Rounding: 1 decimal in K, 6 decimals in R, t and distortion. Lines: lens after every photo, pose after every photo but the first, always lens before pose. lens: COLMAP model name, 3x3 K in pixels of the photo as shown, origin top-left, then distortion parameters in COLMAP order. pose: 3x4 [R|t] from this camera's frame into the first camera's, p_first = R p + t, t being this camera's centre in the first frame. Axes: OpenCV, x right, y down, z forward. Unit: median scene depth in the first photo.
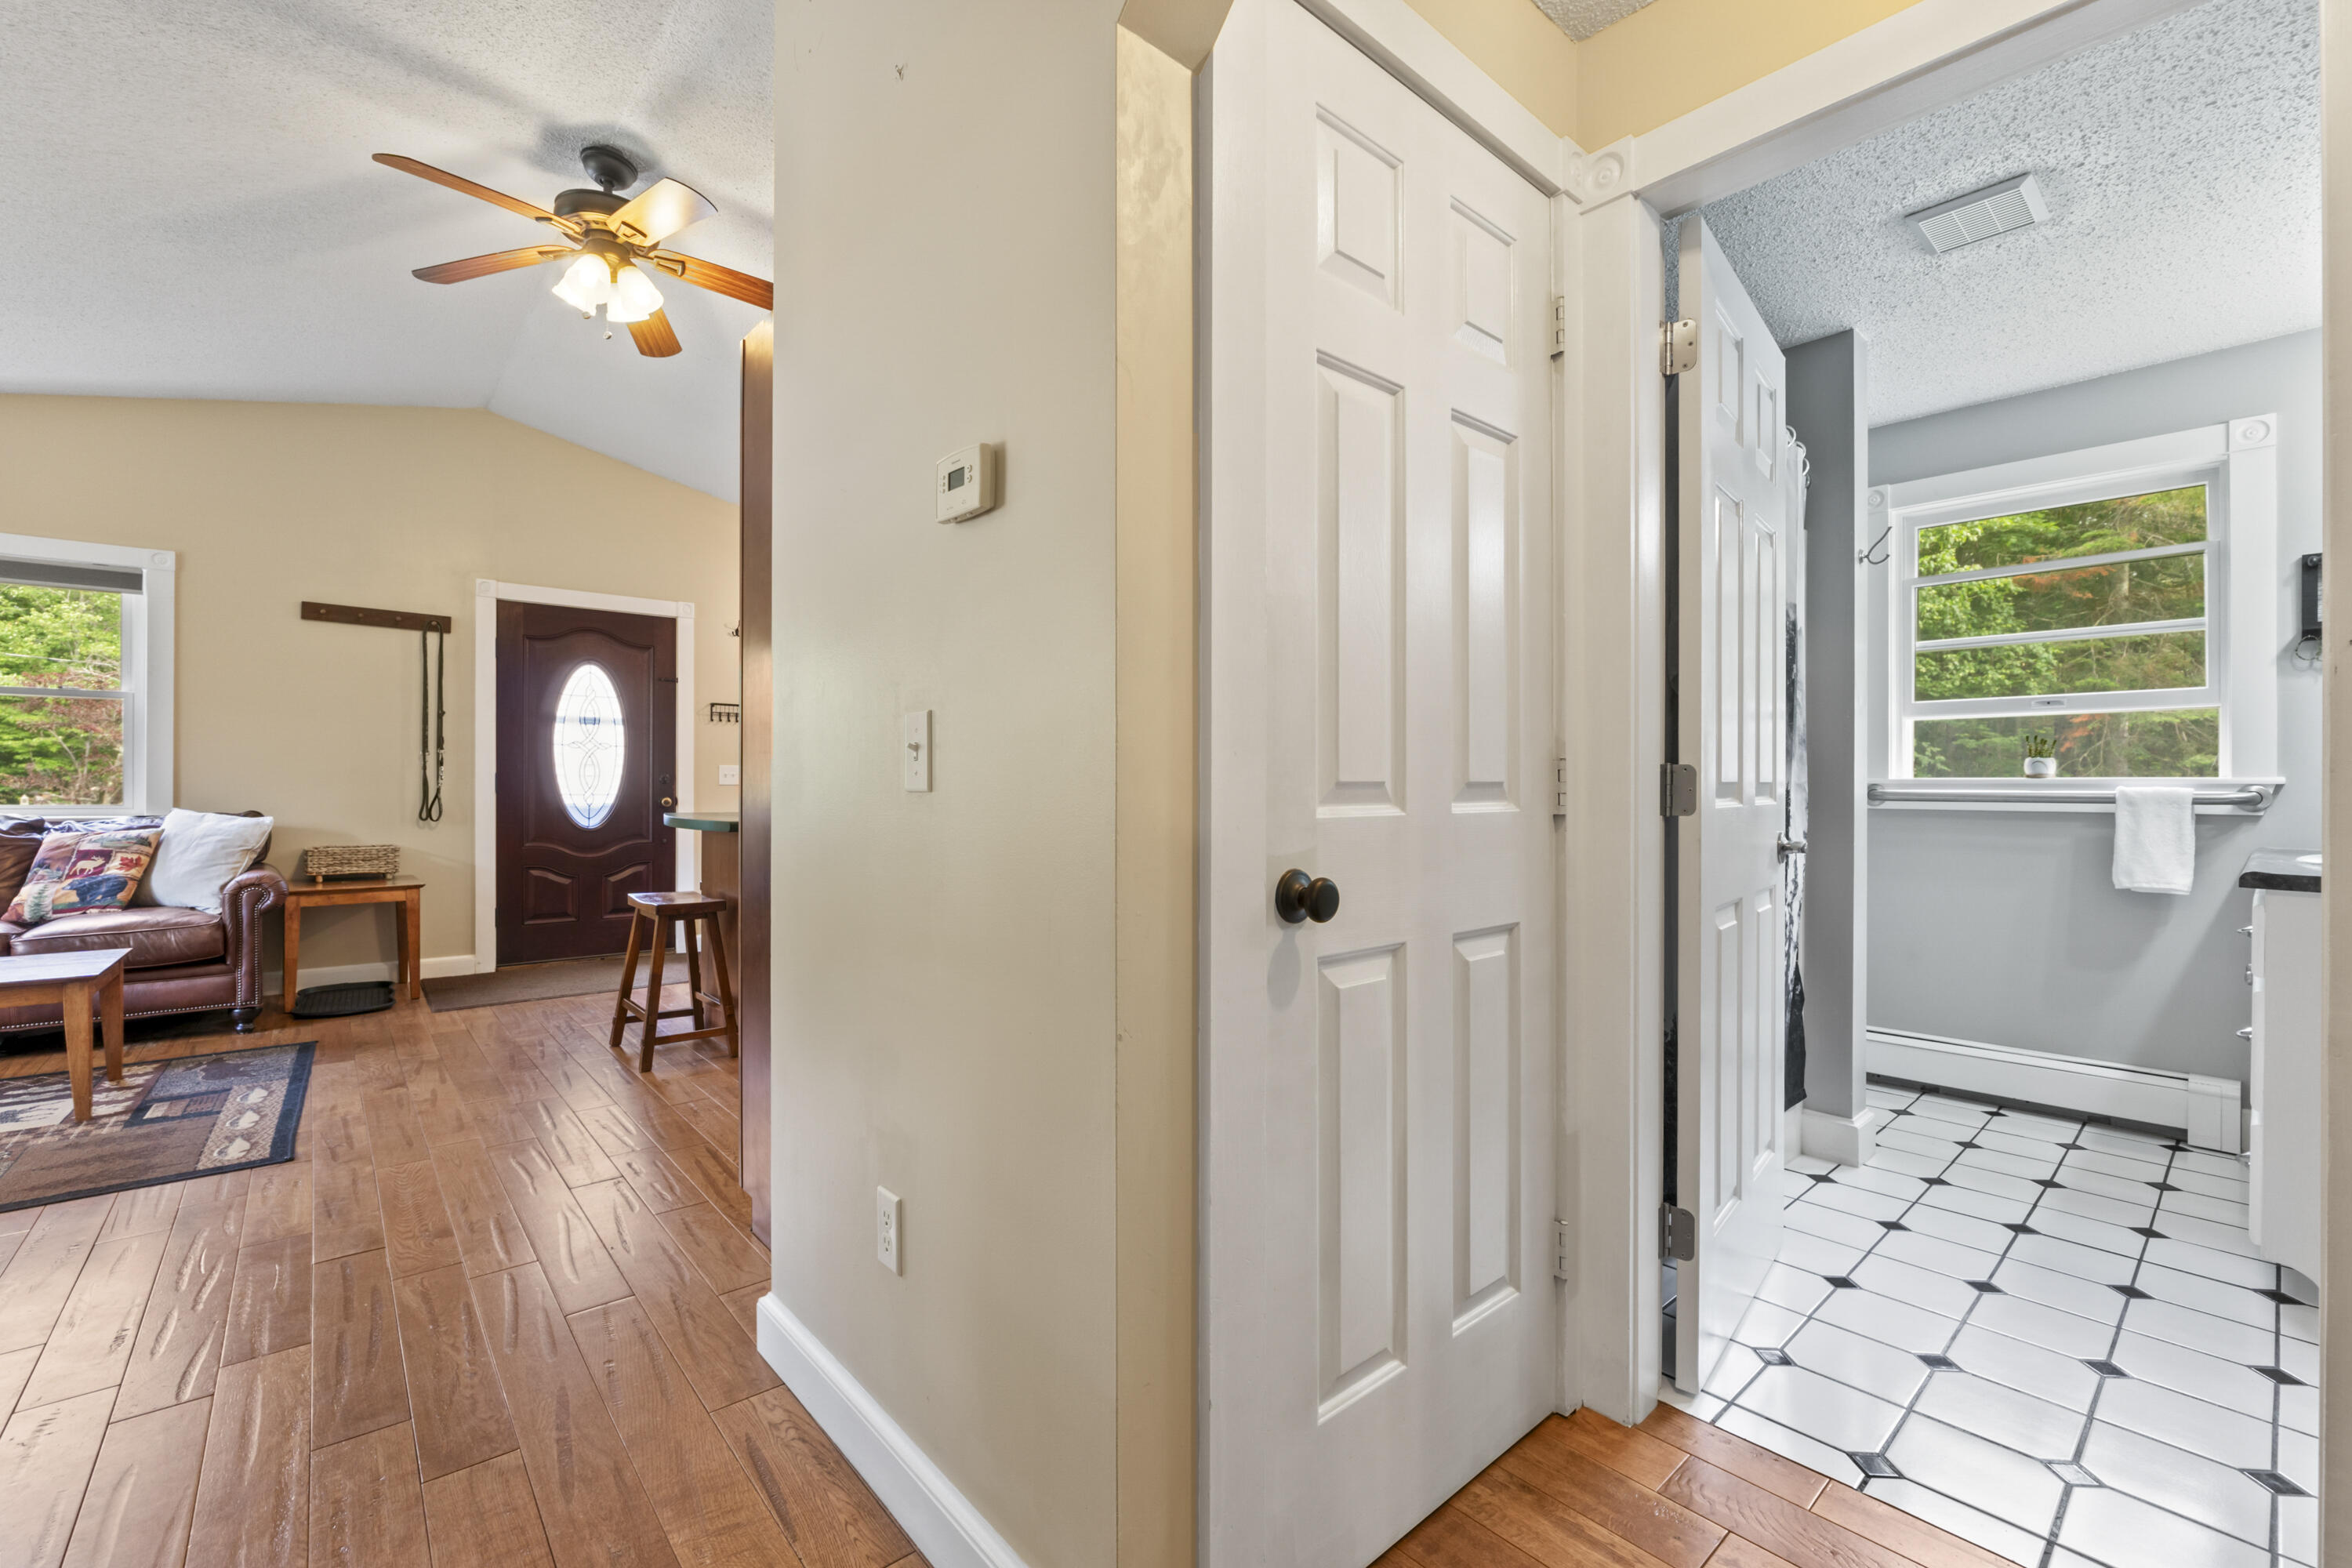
lens RADIAL K [[974.3, 0, 1158.6], [0, 974.3, 807.0], [0, 0, 1]] dist [-0.002112, -0.000216]
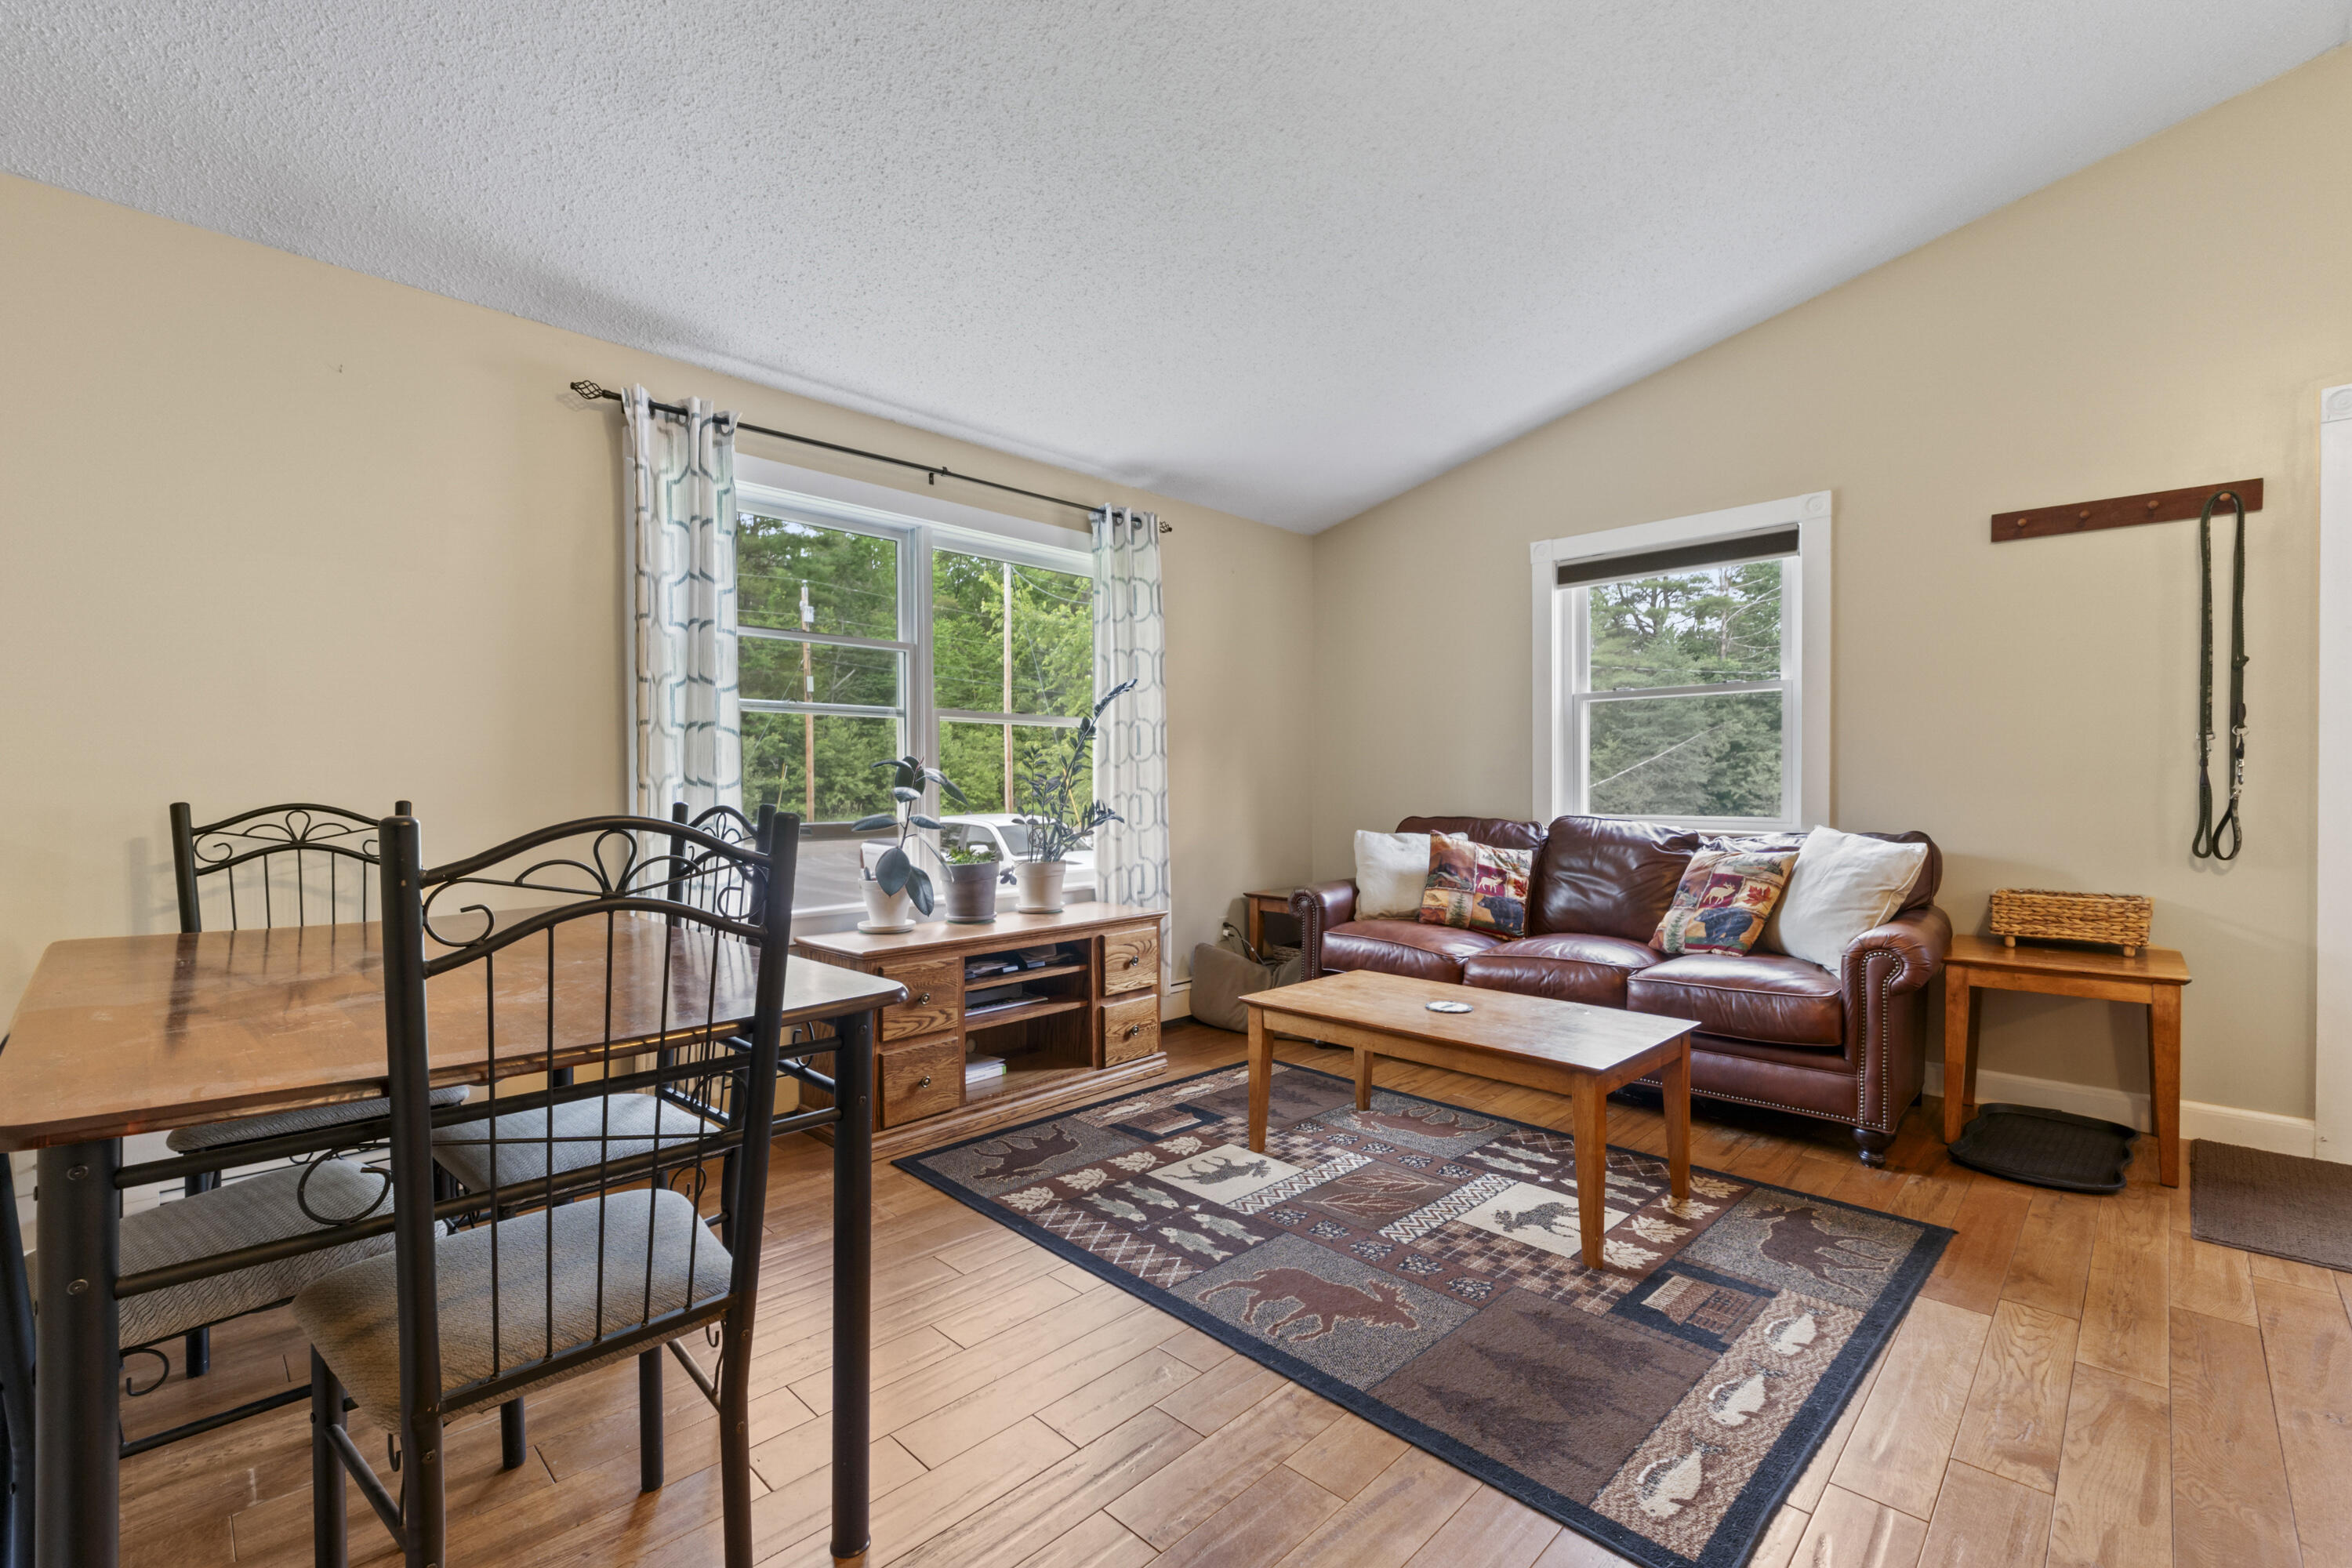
lens RADIAL K [[1004.8, 0, 1167.0], [0, 1004.8, 785.8], [0, 0, 1]] dist [-0.002374, -0.000720]
pose [[0.072993, -0.005642, -0.997317, -0.262332], [-0.017190, 0.999828, -0.006915, -0.015036], [0.997184, 0.017649, 0.072883, 0.424379]]
